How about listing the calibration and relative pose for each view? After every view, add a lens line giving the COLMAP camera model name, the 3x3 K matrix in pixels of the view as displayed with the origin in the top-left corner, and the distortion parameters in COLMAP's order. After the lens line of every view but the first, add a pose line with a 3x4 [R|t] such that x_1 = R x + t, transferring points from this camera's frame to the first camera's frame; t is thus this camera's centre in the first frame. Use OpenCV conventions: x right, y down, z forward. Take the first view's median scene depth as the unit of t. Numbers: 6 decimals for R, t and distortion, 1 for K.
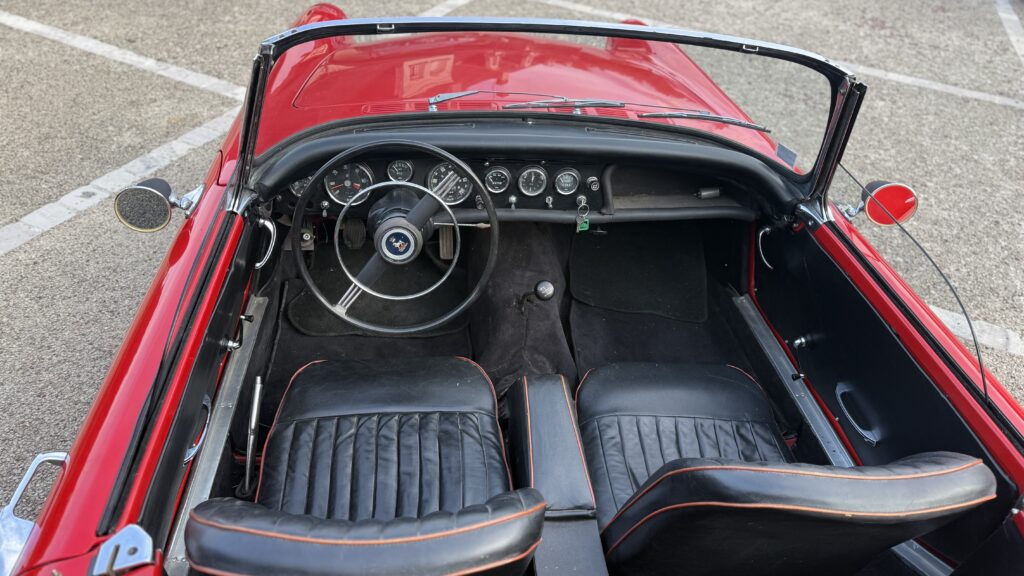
lens RADIAL K [[733.8, 0, 512.0], [0, 733.8, 288.0], [0, 0, 1]] dist [0.040499, 0.080441]
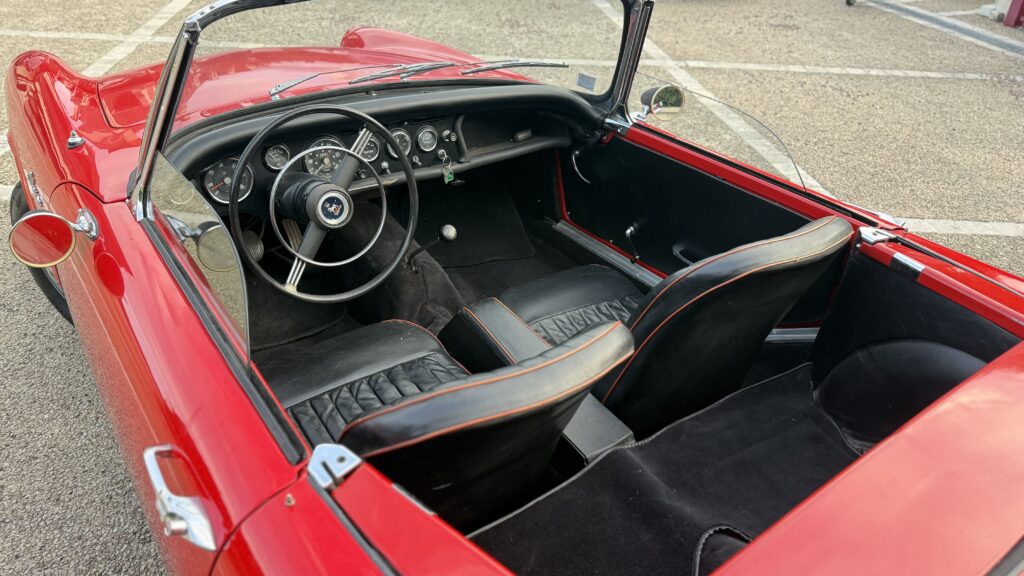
lens RADIAL K [[724.7, 0, 526.4], [0, 724.7, 290.0], [0, 0, 1]] dist [0.099114, -0.198321]
pose [[0.856149, -0.285051, 0.430993, -0.332349], [0.306891, 0.951541, 0.019707, 0.094395], [-0.415725, 0.115396, 0.902140, -0.019564]]
